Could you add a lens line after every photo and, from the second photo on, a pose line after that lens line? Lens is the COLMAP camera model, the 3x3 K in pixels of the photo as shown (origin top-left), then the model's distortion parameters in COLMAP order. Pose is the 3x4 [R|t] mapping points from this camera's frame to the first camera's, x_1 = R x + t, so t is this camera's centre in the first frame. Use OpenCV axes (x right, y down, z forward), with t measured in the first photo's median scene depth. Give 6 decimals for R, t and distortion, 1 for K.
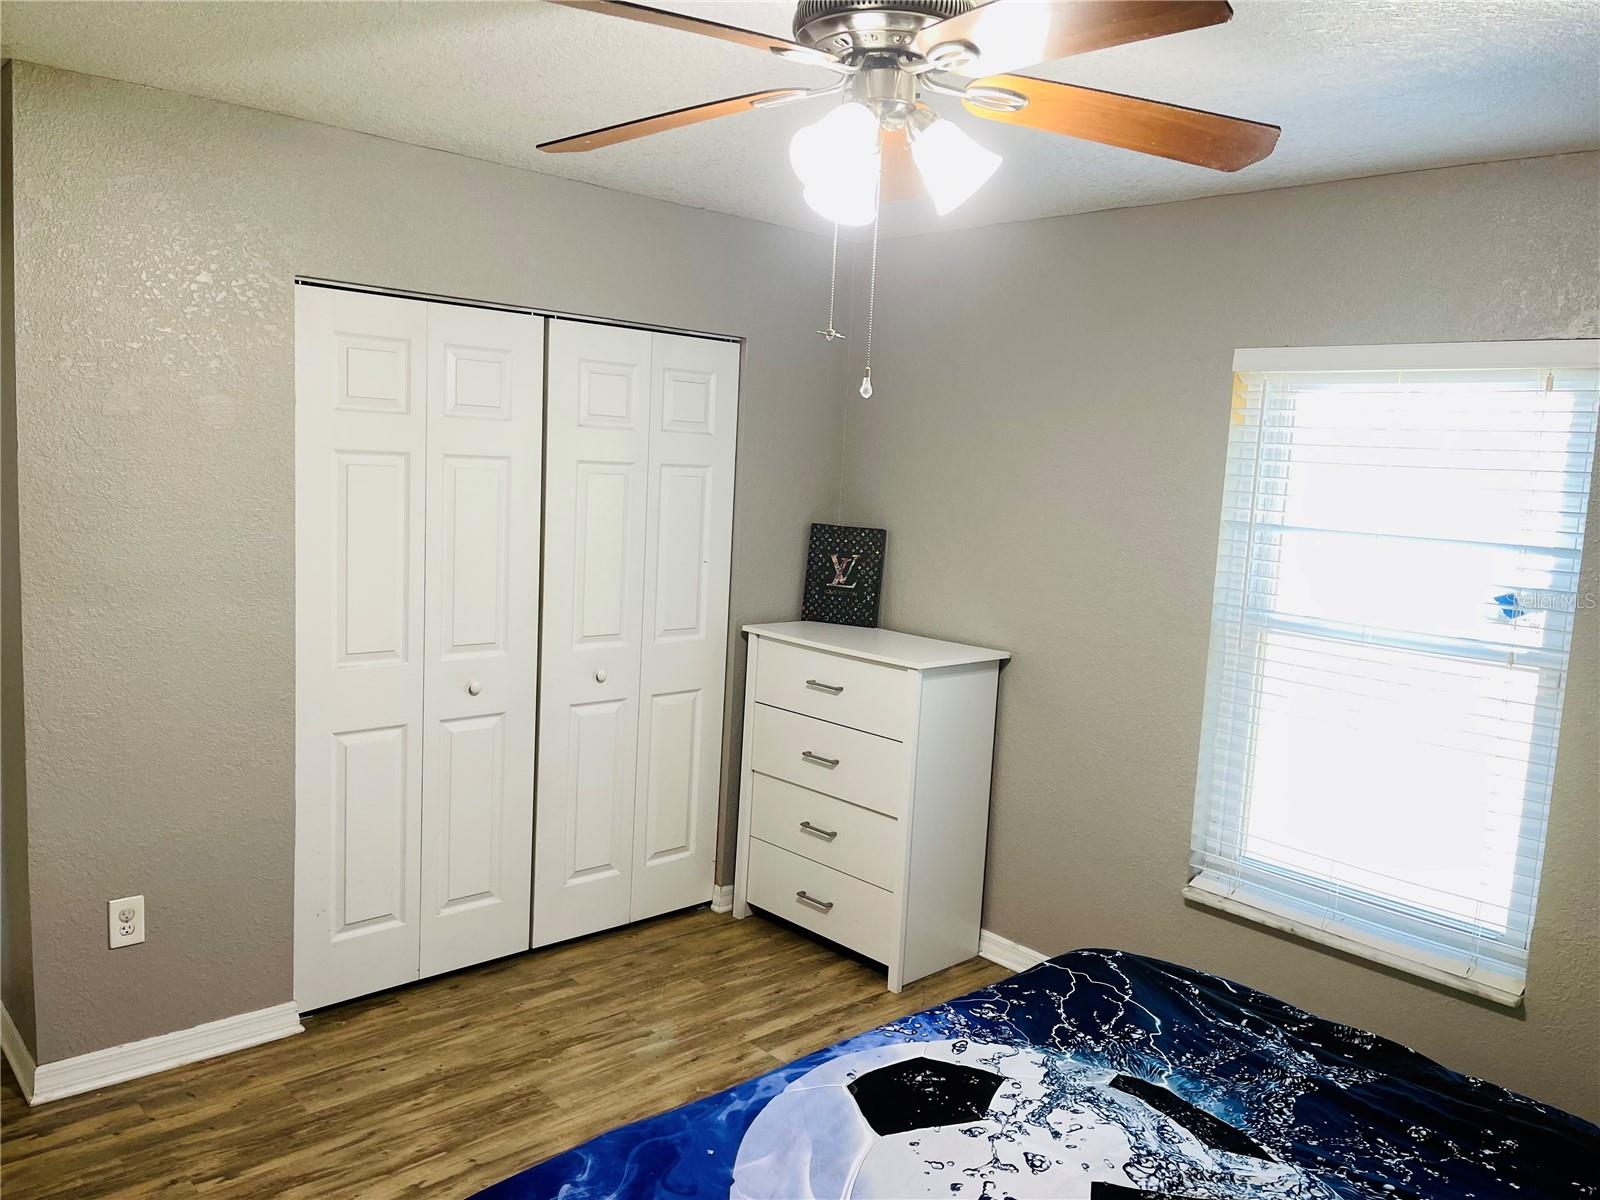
lens RADIAL K [[1215.0, 0, 805.6], [0, 1215.0, 602.7], [0, 0, 1]] dist [0.064538, -0.100268]
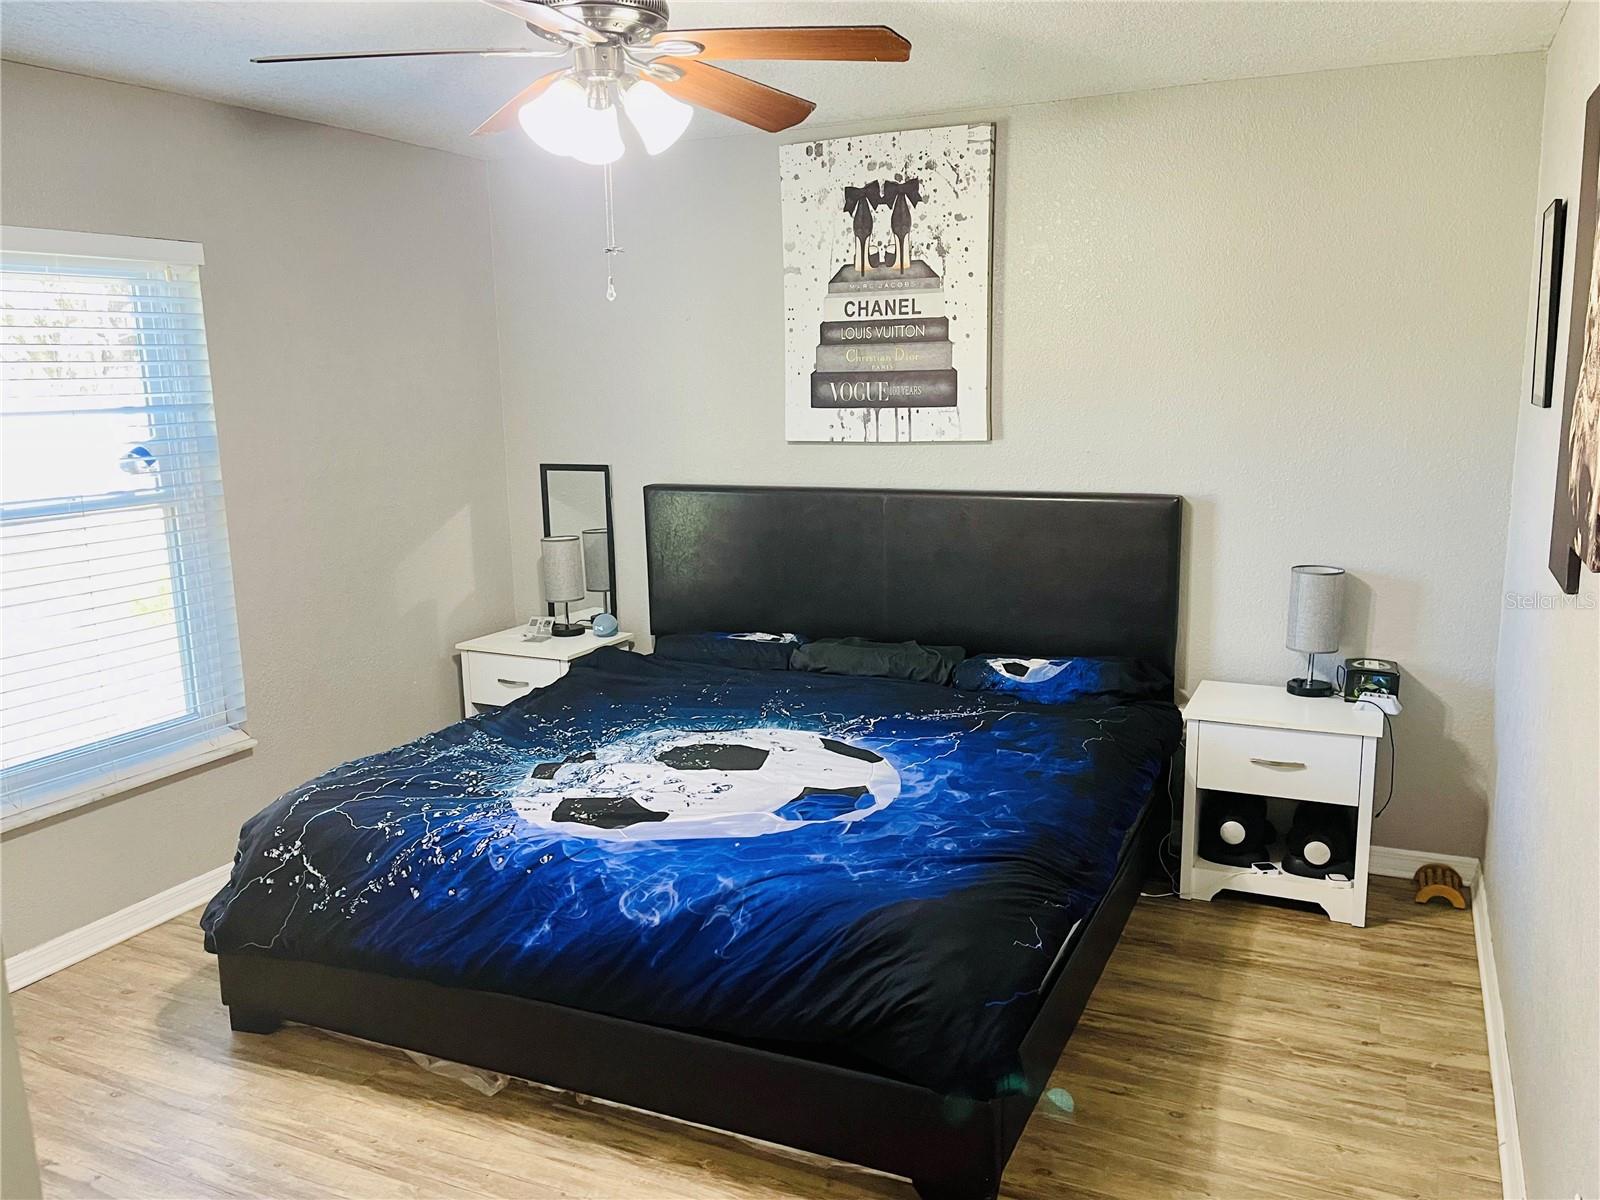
lens RADIAL K [[1256.7, 0, 800.0], [0, 1256.7, 600.0], [0, 0, 1]] dist [-0.003616, -0.001407]
pose [[-0.375319, -0.222029, 0.899910, -1.150713], [0.113526, 0.952565, 0.282368, -0.194470], [-0.919917, 0.208141, -0.332310, 1.174388]]
